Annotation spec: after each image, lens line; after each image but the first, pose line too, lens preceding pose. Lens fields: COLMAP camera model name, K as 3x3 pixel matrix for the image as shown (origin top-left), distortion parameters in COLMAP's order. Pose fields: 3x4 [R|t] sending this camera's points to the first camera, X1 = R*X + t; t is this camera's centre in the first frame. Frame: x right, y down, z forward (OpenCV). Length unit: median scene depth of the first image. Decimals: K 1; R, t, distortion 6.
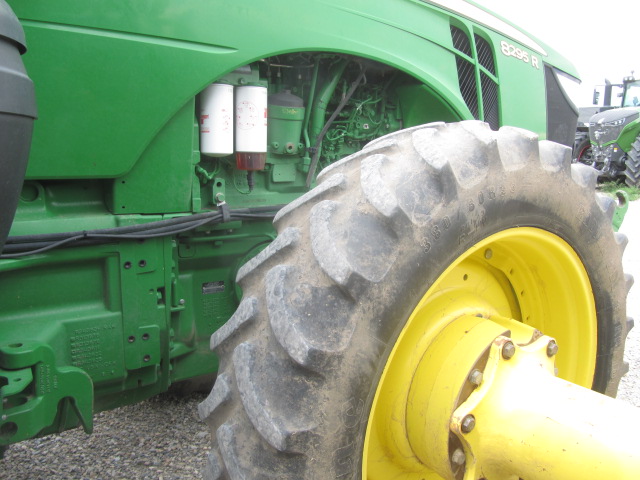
lens RADIAL K [[529.4, 0, 317.9], [0, 529.4, 237.4], [0, 0, 1]] dist [-0.052270, 0.020428]
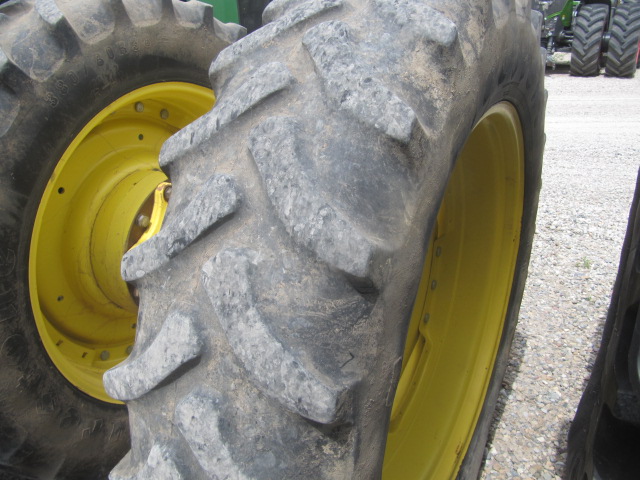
lens RADIAL K [[529.4, 0, 320.3], [0, 529.4, 238.0], [0, 0, 1]] dist [-0.052270, 0.020428]
pose [[0.916233, -0.163848, 0.365609, 0.256976], [0.085050, 0.971297, 0.222146, 0.092874], [-0.391513, -0.172442, 0.903870, -0.196898]]
